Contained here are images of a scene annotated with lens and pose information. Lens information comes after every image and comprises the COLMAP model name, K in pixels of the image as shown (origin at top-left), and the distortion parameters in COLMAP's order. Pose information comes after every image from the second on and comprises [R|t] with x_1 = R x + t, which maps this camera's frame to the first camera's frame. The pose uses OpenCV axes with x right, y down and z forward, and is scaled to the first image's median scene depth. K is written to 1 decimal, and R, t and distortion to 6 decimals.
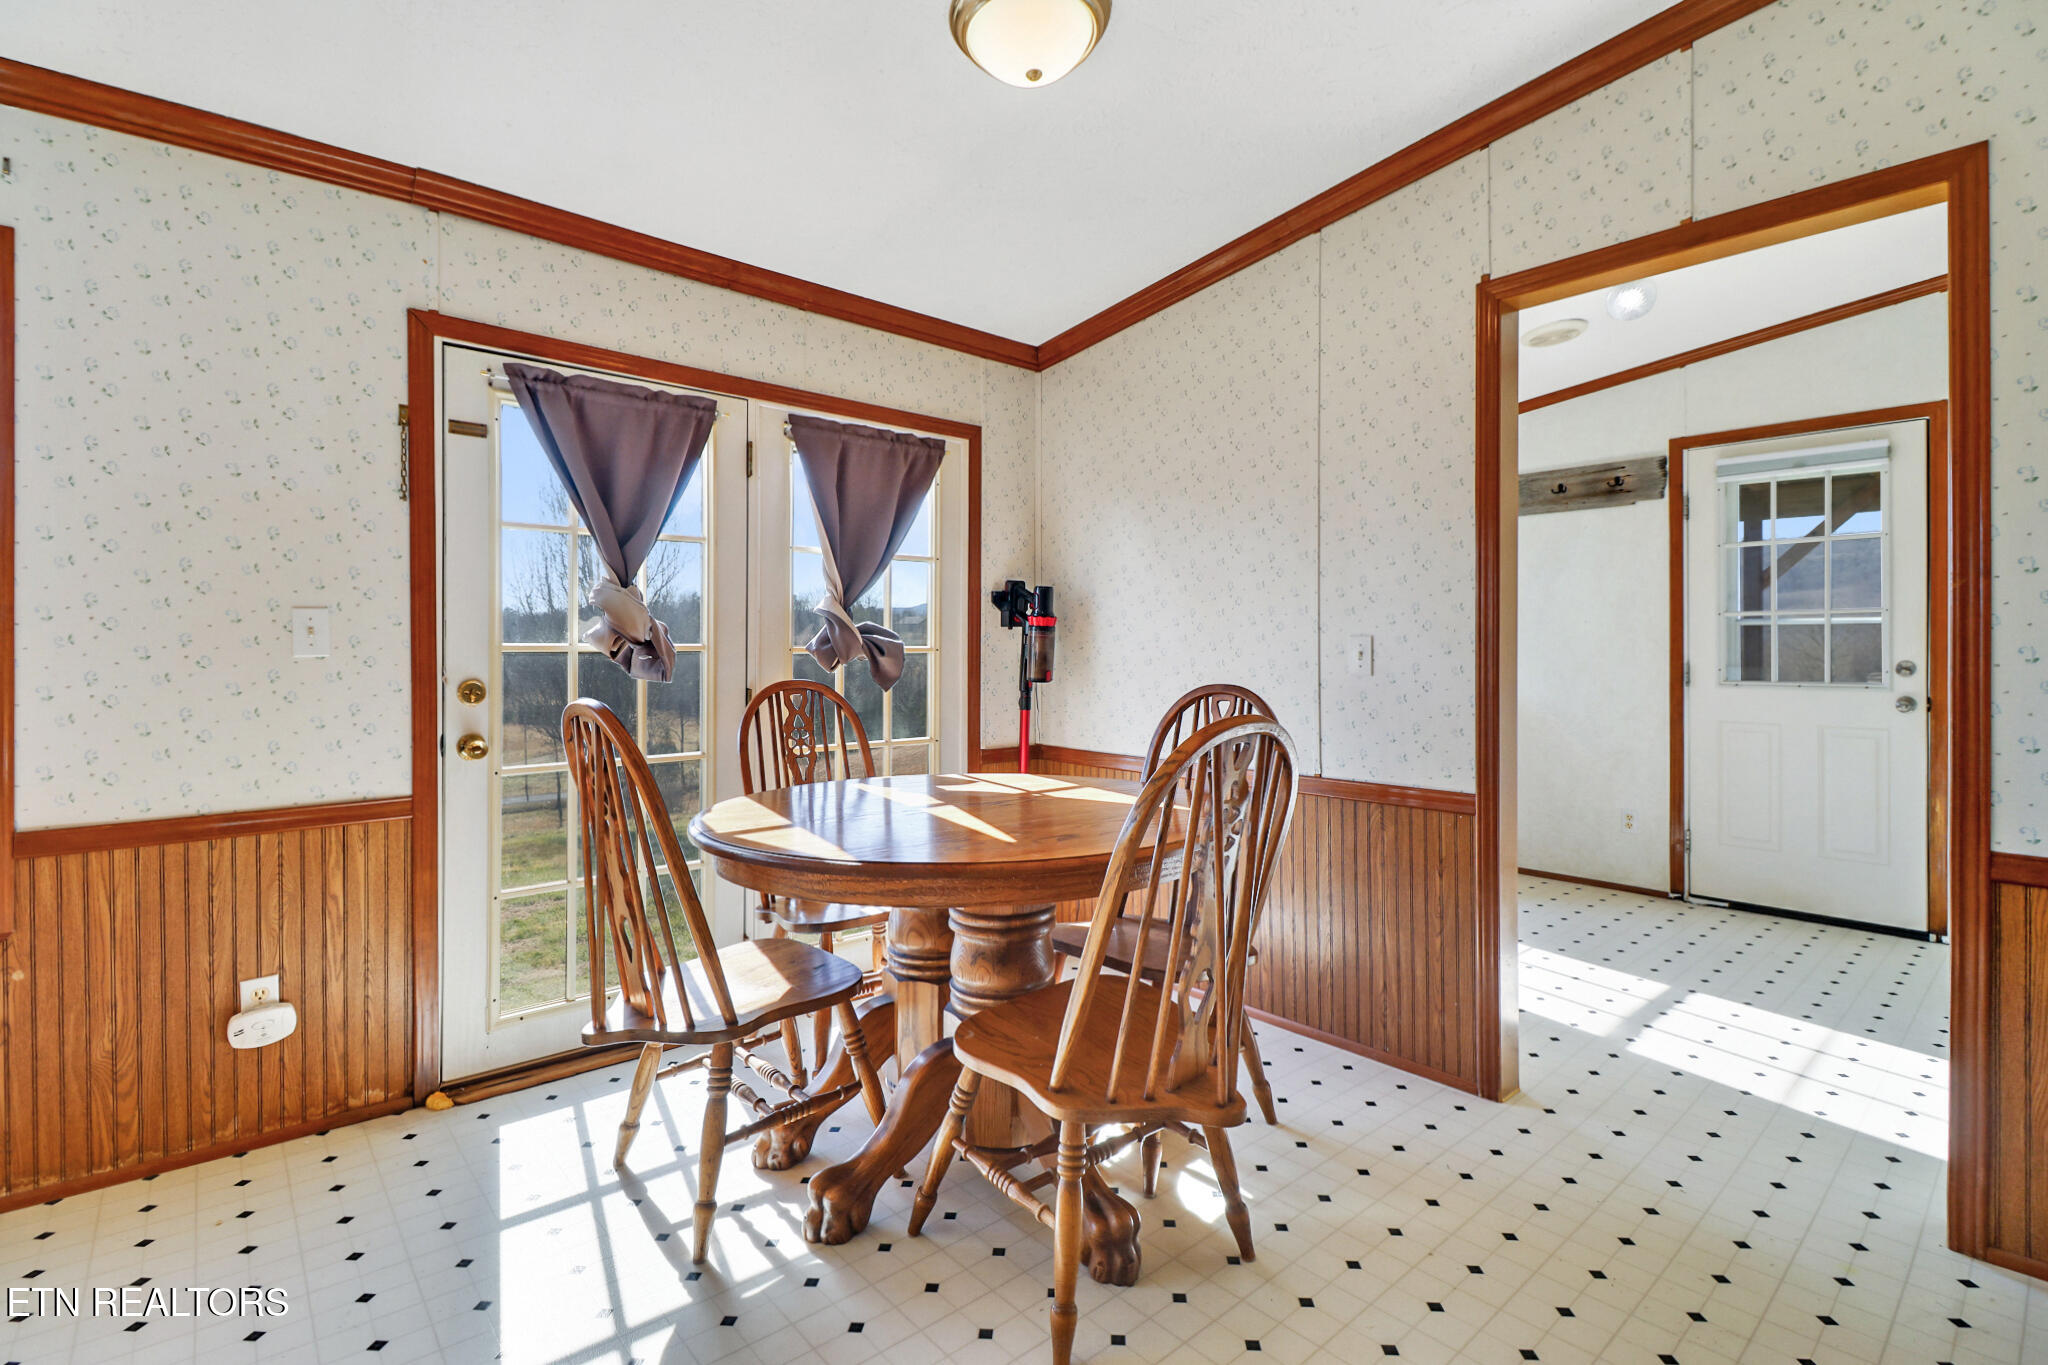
lens RADIAL K [[952.2, 0, 1020.9], [0, 952.2, 663.7], [0, 0, 1]] dist [-0.003363, 0.000005]
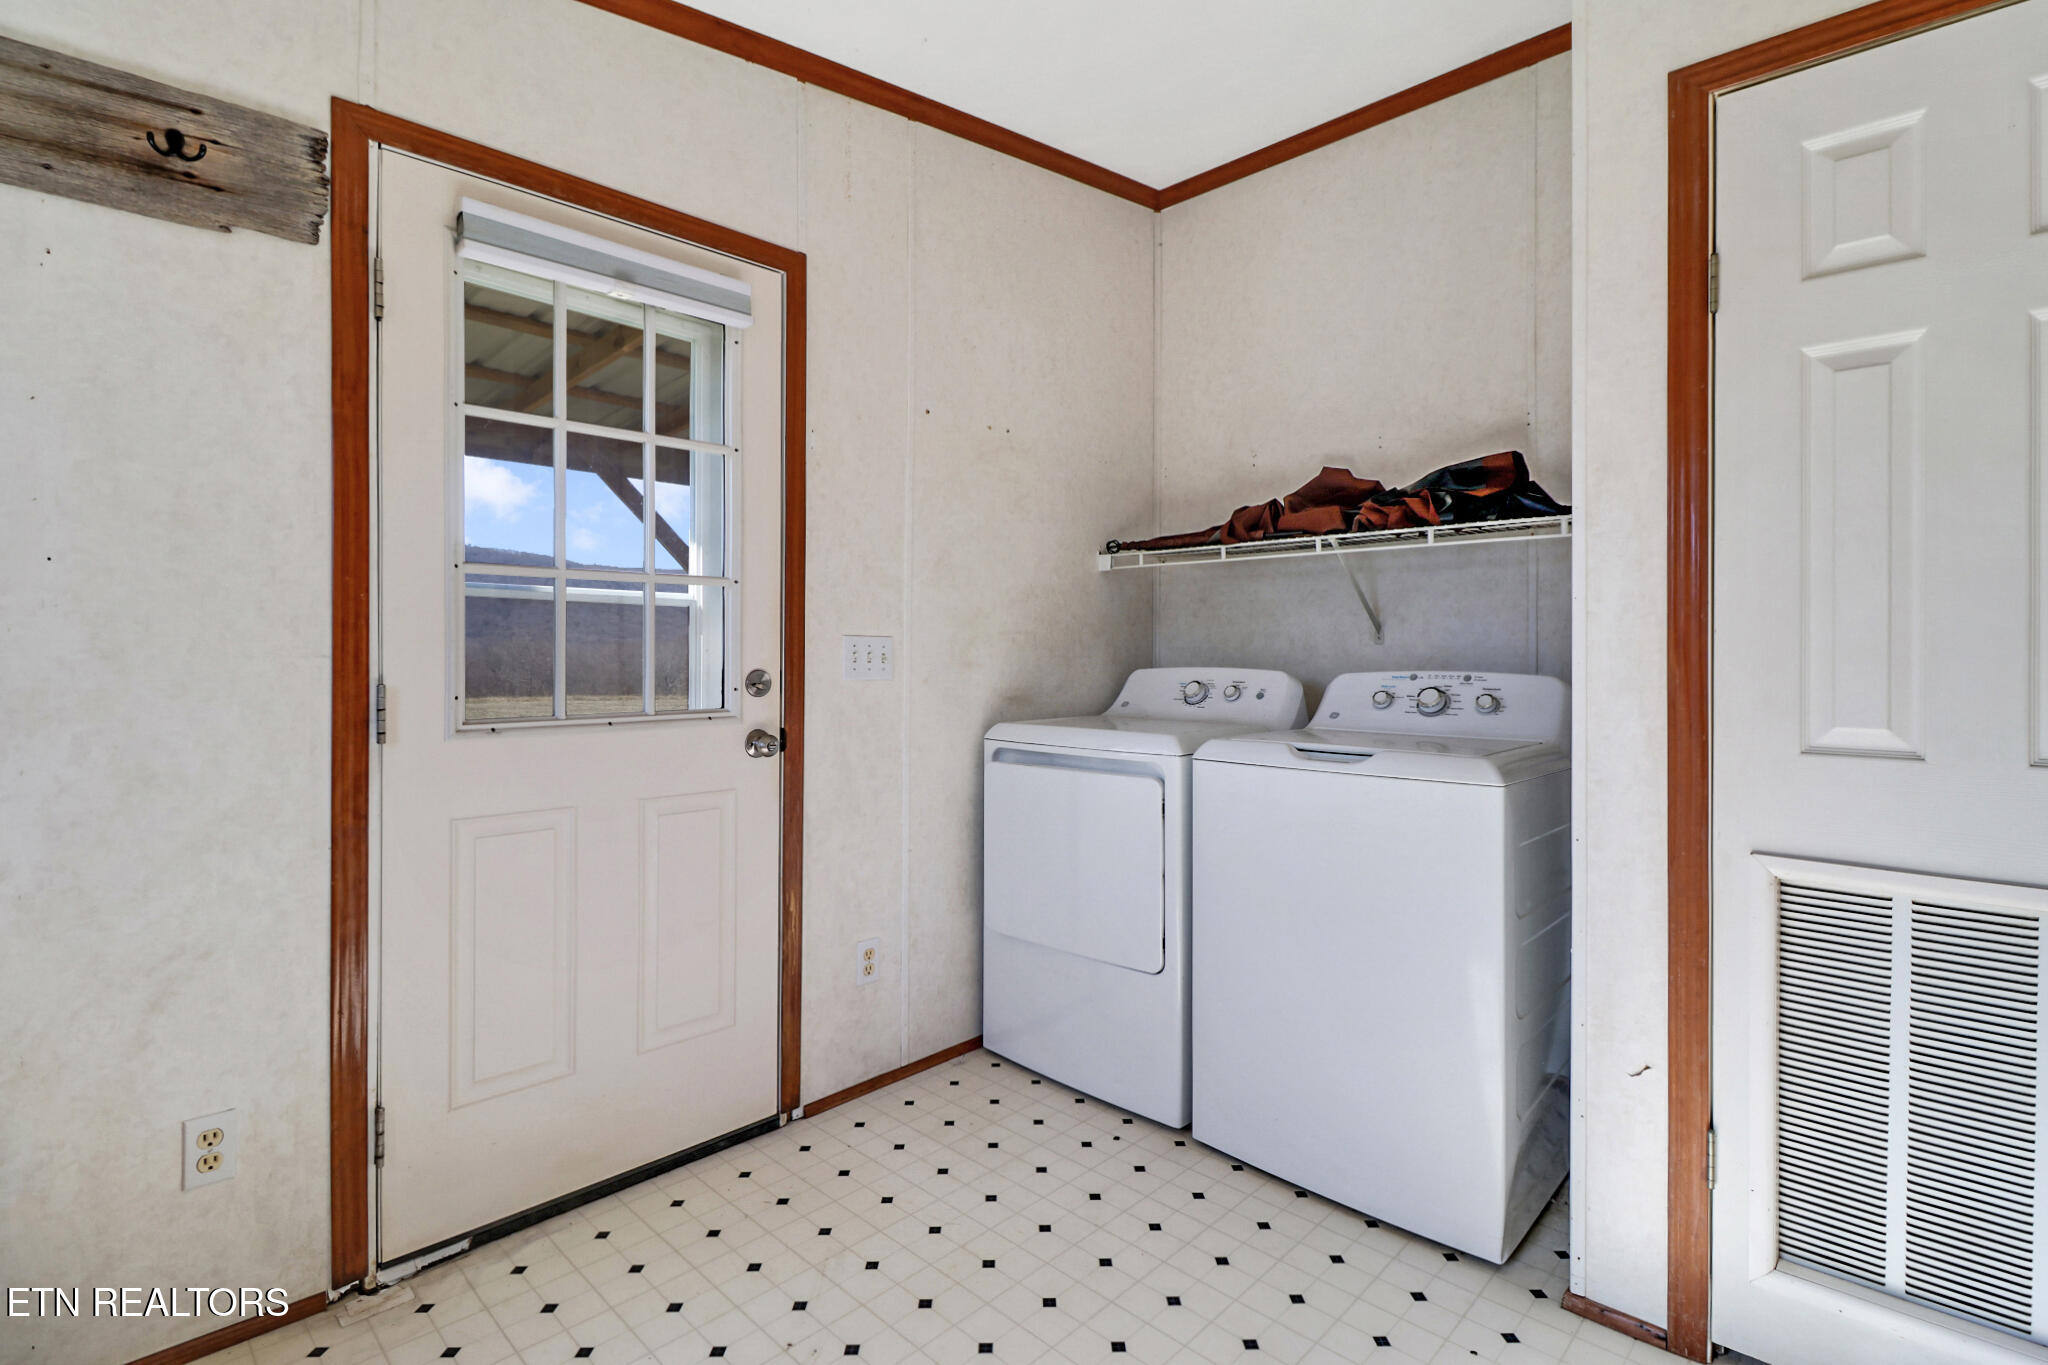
lens RADIAL K [[952.2, 0, 991.6], [0, 952.2, 639.7], [0, 0, 1]] dist [-0.003363, 0.000005]
pose [[-0.079855, 0.002743, 0.996803, 0.285101], [0.009406, 0.999954, -0.001998, -0.016110], [-0.996762, 0.009216, -0.079877, 0.771611]]
